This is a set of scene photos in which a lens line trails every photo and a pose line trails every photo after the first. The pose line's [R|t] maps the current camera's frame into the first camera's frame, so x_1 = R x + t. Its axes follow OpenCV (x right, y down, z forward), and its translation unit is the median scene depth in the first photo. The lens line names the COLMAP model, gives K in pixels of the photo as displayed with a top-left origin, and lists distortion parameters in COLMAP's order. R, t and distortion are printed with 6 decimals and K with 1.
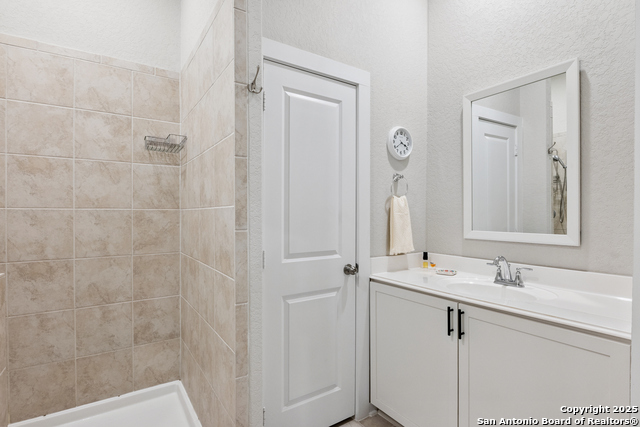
lens RADIAL K [[321.3, 0, 321.9], [0, 321.3, 214.3], [0, 0, 1]] dist [-0.004061, -0.000692]
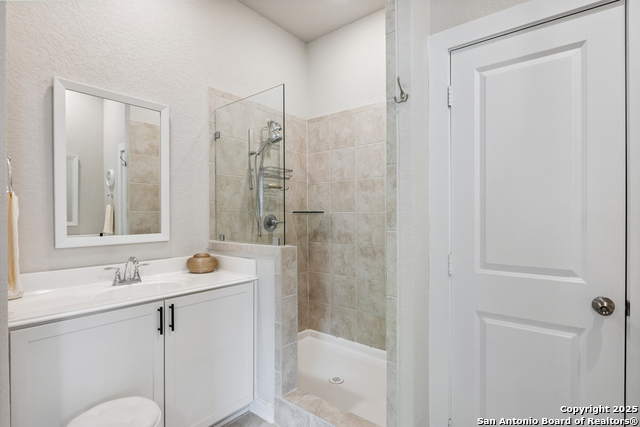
lens RADIAL K [[321.3, 0, 322.6], [0, 321.3, 215.1], [0, 0, 1]] dist [-0.004061, -0.000692]
pose [[0.302594, 0.000459, -0.953119, 0.542086], [0.000445, 1.000000, 0.000623, -0.004076], [0.953119, -0.000612, 0.302594, 0.320962]]
